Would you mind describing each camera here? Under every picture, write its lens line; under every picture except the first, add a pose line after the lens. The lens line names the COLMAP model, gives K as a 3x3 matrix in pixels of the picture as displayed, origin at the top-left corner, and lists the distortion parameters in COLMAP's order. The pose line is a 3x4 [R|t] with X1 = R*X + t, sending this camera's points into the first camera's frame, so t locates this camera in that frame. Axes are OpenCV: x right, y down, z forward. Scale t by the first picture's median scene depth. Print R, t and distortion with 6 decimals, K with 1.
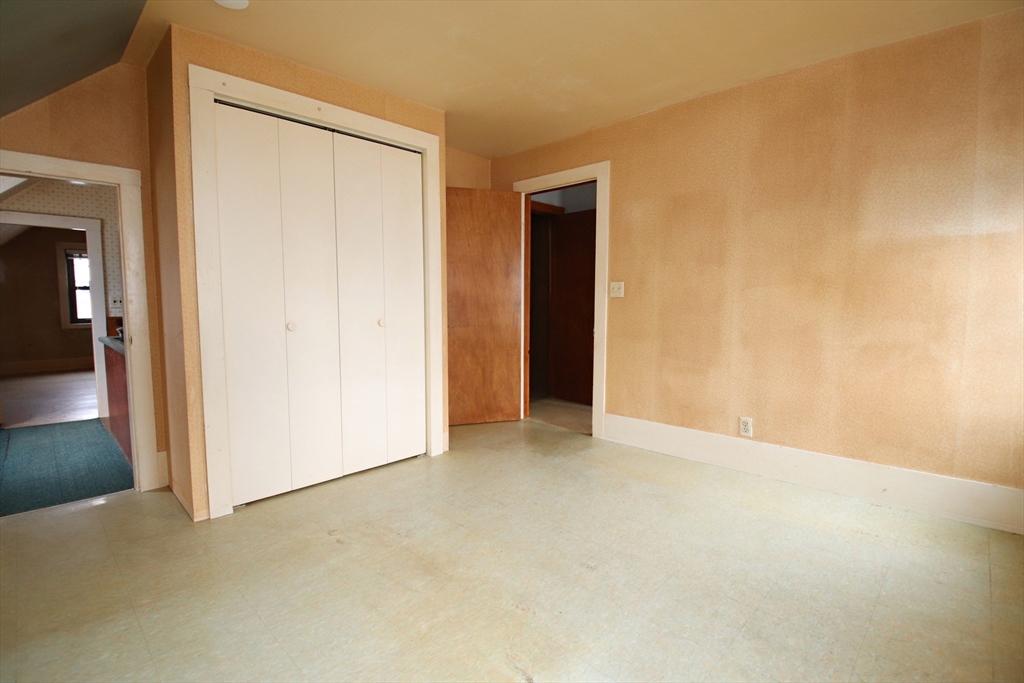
lens RADIAL K [[493.4, 0, 510.4], [0, 493.4, 336.2], [0, 0, 1]] dist [0.020795, -0.025156]
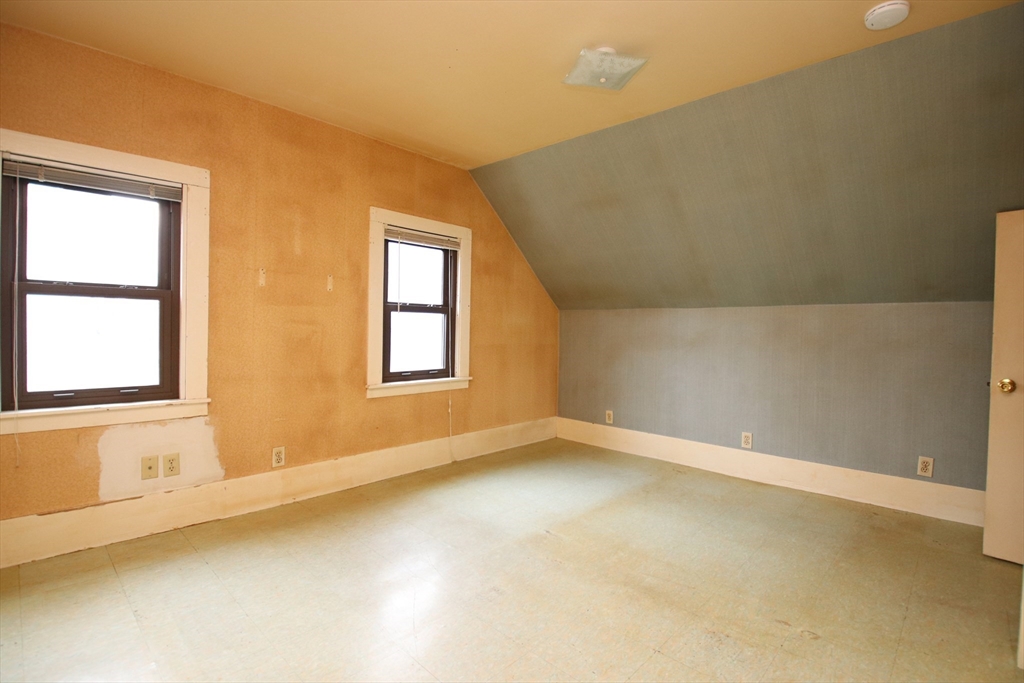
lens RADIAL K [[493.4, 0, 510.4], [0, 493.4, 336.2], [0, 0, 1]] dist [0.020795, -0.025156]
pose [[-0.999789, -0.017427, -0.010905, 0.158478], [-0.018349, 0.995669, 0.091145, -0.159634], [0.009269, 0.091325, -0.995778, 2.070876]]
